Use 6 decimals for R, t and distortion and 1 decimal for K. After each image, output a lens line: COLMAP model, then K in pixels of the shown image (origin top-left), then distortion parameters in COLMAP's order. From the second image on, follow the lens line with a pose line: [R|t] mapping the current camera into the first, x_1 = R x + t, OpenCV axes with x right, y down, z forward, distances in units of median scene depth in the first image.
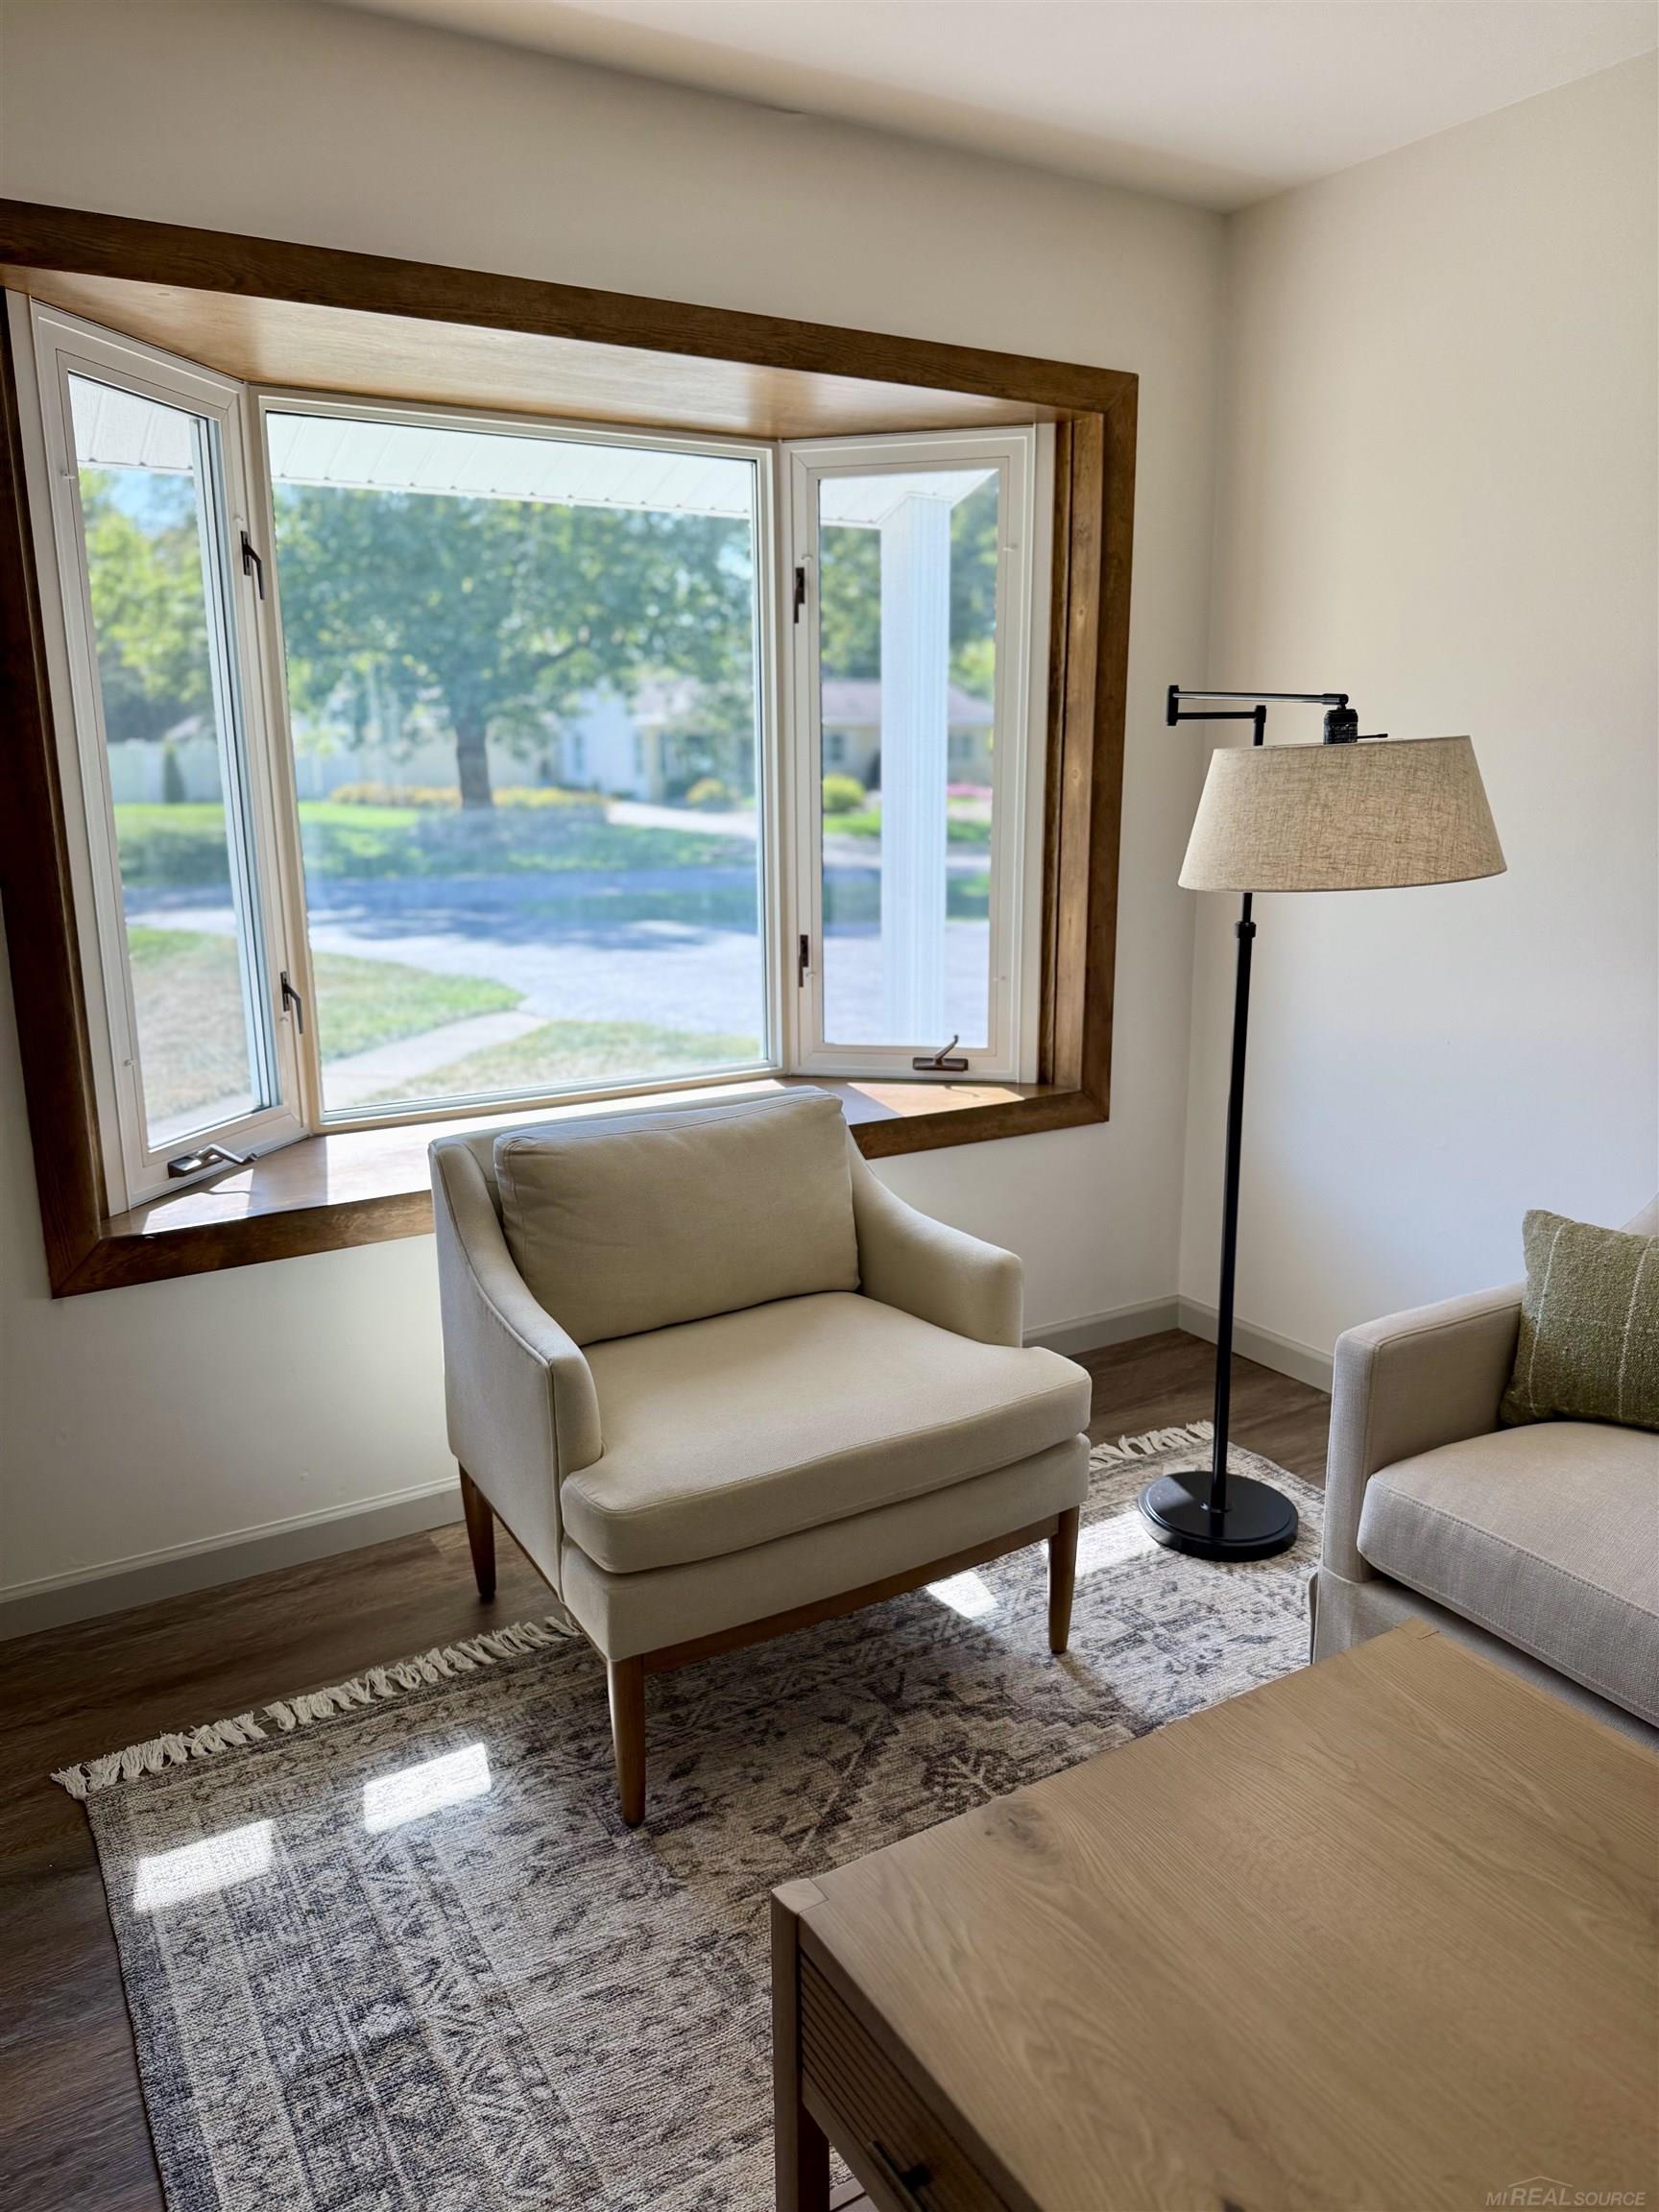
lens RADIAL K [[1600.9, 0, 829.5], [0, 1600.9, 1106.0], [0, 0, 1]] dist [-0.000118, -0.002478]
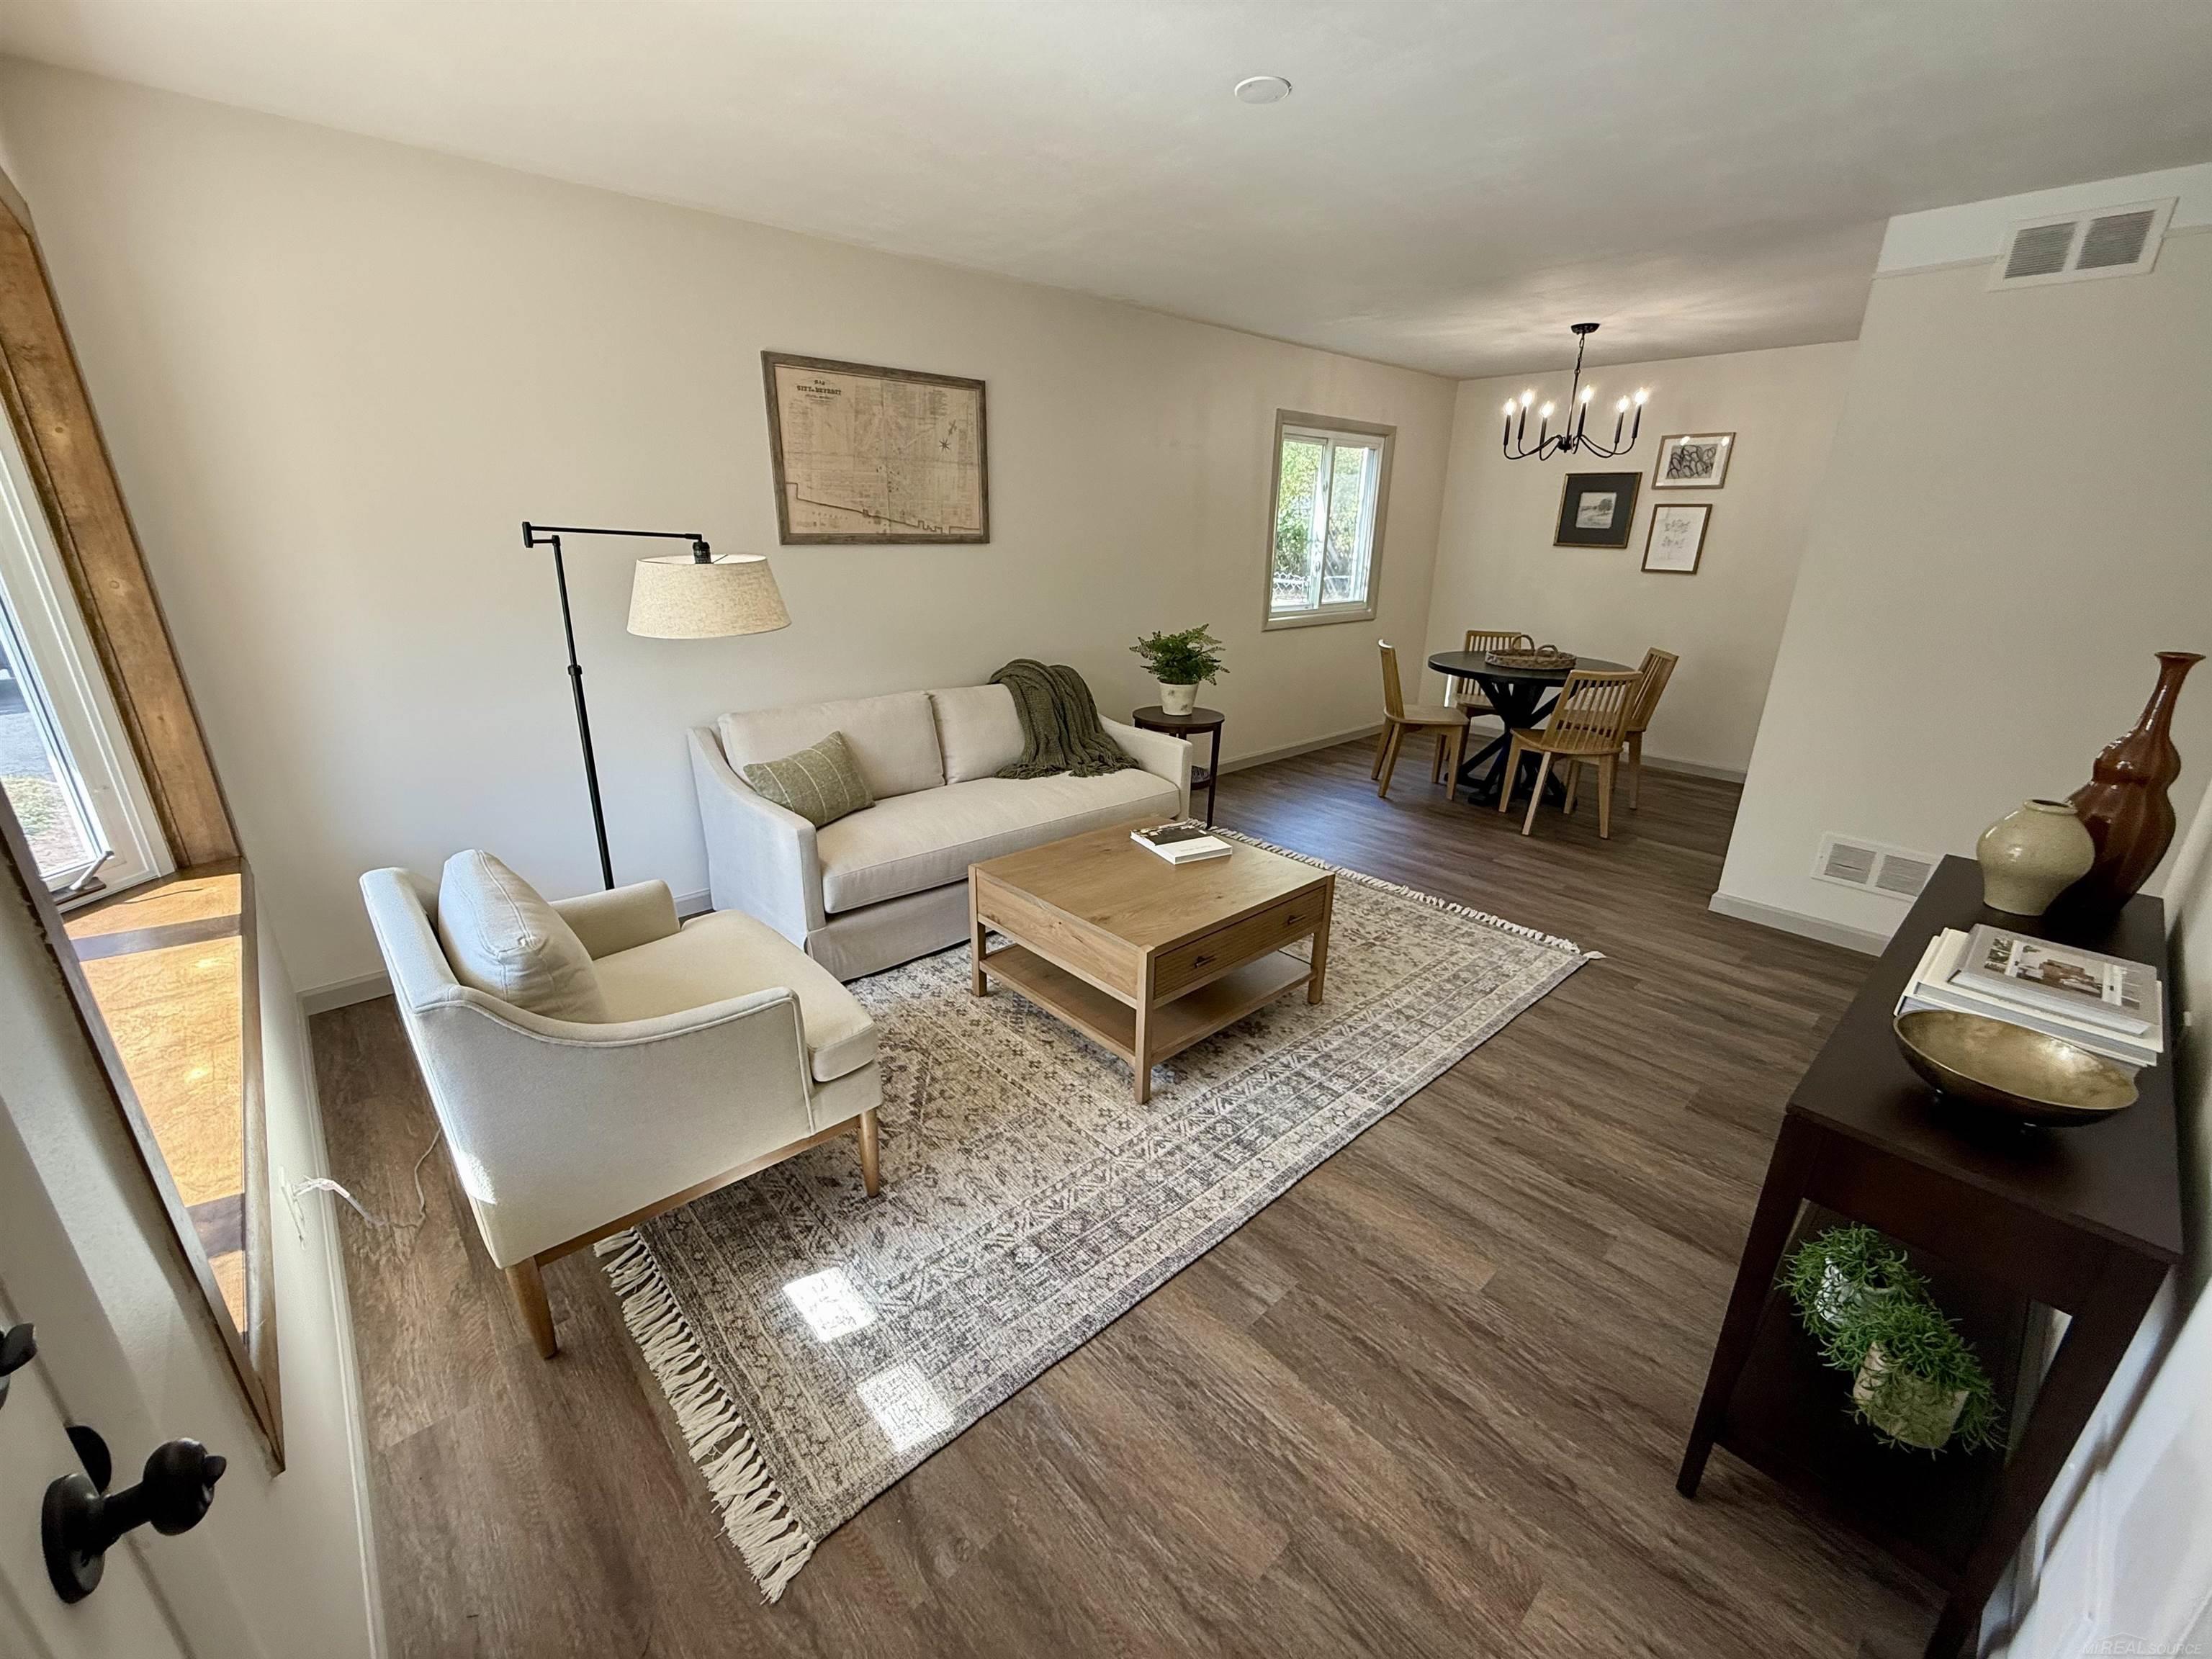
lens RADIAL K [[887.7, 0, 1106.0], [0, 887.7, 829.5], [0, 0, 1]] dist [0.000043, 0.000003]
pose [[-0.202619, -0.318461, 0.926028, -0.951683], [0.197405, 0.912946, 0.357156, -0.223015], [-0.959154, 0.255169, -0.122114, 0.763856]]
